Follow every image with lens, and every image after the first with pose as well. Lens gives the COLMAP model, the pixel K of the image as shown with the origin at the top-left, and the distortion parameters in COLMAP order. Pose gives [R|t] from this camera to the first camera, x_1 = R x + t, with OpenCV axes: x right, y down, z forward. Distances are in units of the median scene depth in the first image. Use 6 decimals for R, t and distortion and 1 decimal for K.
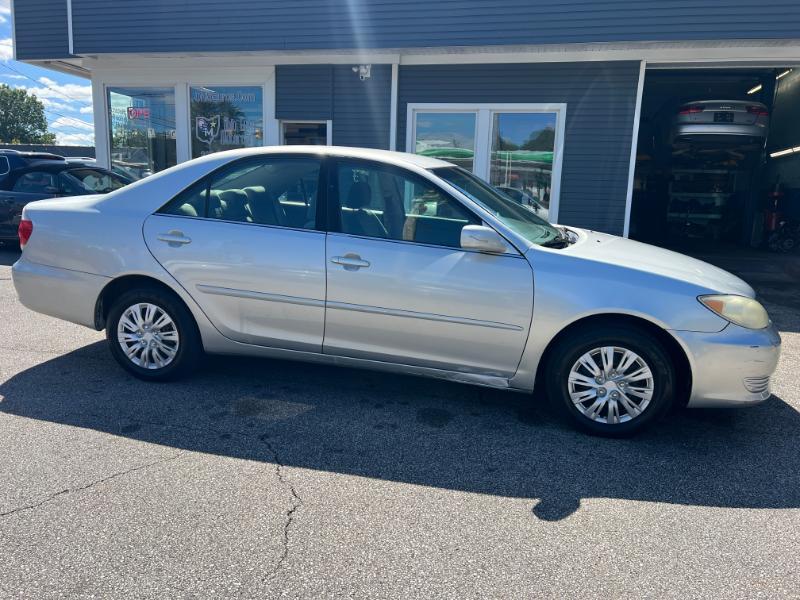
lens RADIAL K [[617.7, 0, 402.4], [0, 617.7, 300.2], [0, 0, 1]] dist [0.047013, -0.061717]
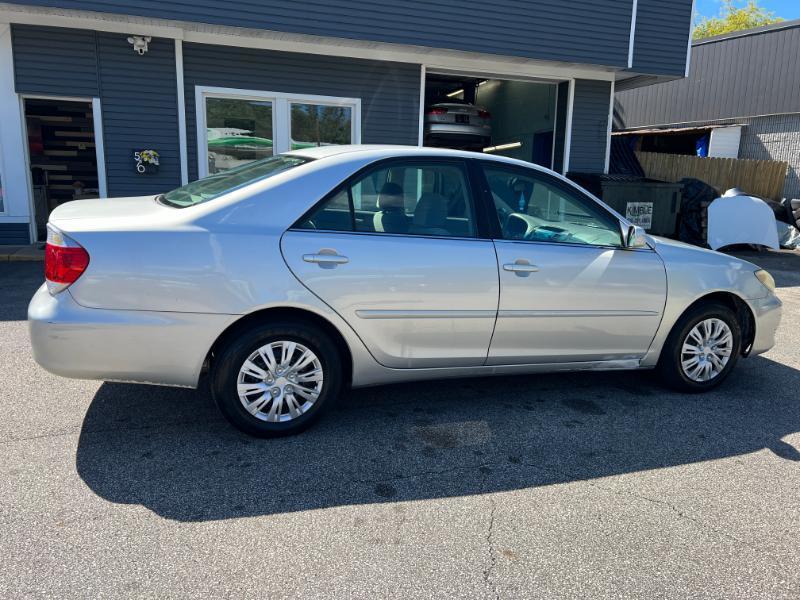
lens RADIAL K [[617.7, 0, 402.4], [0, 617.7, 300.2], [0, 0, 1]] dist [0.047013, -0.061717]
pose [[0.833497, -0.111521, 0.541152, -0.748448], [0.099499, 0.993702, 0.051531, -0.077697], [-0.543491, 0.010893, 0.839344, 0.260327]]
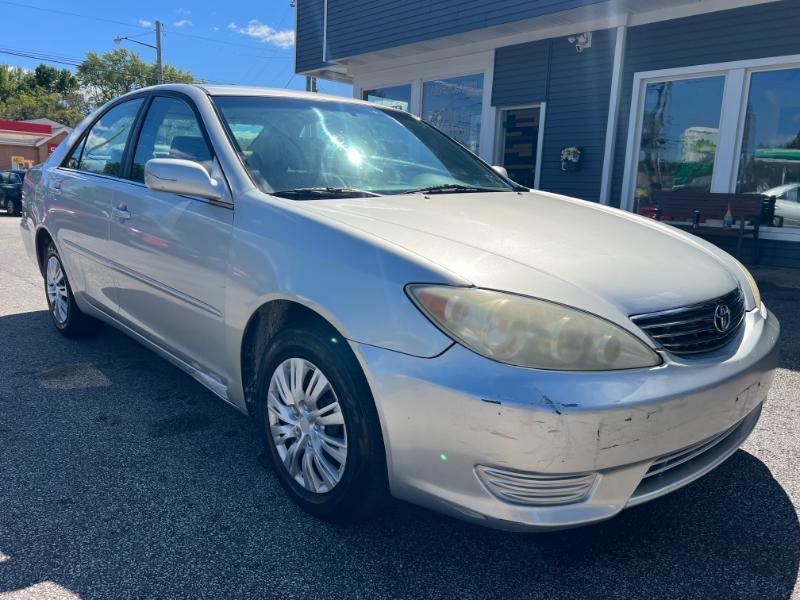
lens RADIAL K [[618.2, 0, 395.1], [0, 618.2, 298.3], [0, 0, 1]] dist [0.034592, -0.034364]
pose [[0.826223, 0.096661, -0.554988, 0.651584], [-0.110845, 0.993805, 0.008071, 0.002389], [0.552330, 0.054849, 0.831819, 0.495043]]
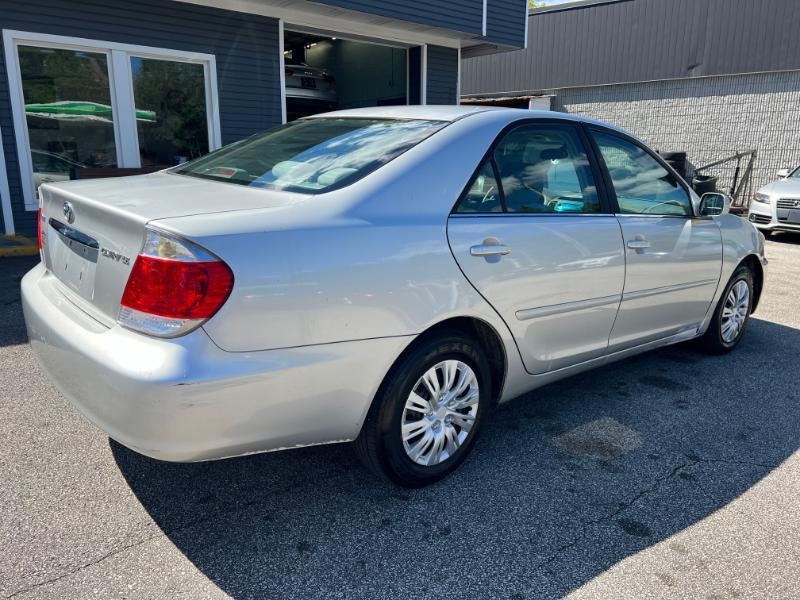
lens RADIAL K [[614.5, 0, 405.3], [0, 614.5, 298.6], [0, 0, 1]] dist [0.044462, -0.054301]
pose [[0.579606, -0.206160, 0.788388, -0.956405], [0.153152, 0.977788, 0.143093, -0.158575], [-0.800376, 0.037805, 0.598305, 0.702796]]
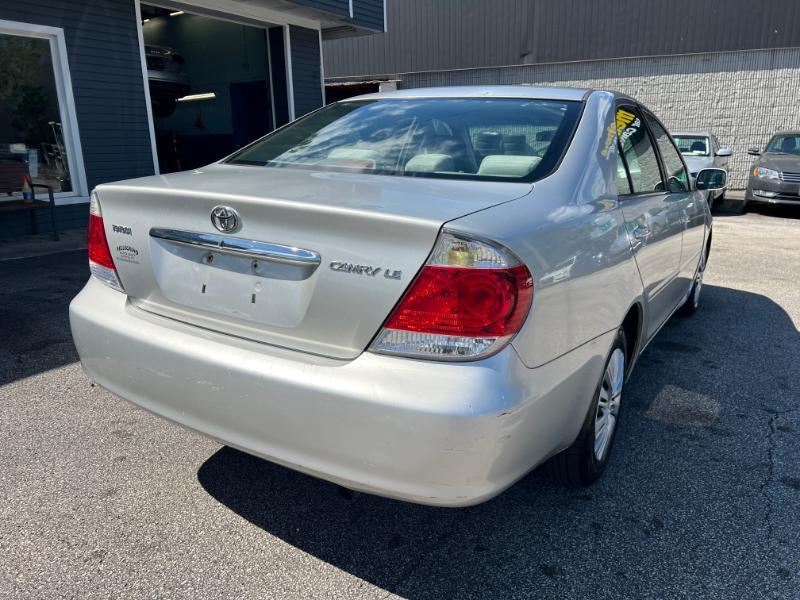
lens RADIAL K [[612.5, 0, 407.6], [0, 612.5, 295.9], [0, 0, 1]] dist [0.041843, -0.047975]
pose [[0.301454, -0.263883, 0.916238, -1.058391], [0.190975, 0.958178, 0.213129, -0.222532], [-0.934160, 0.110730, 0.339241, 1.037094]]
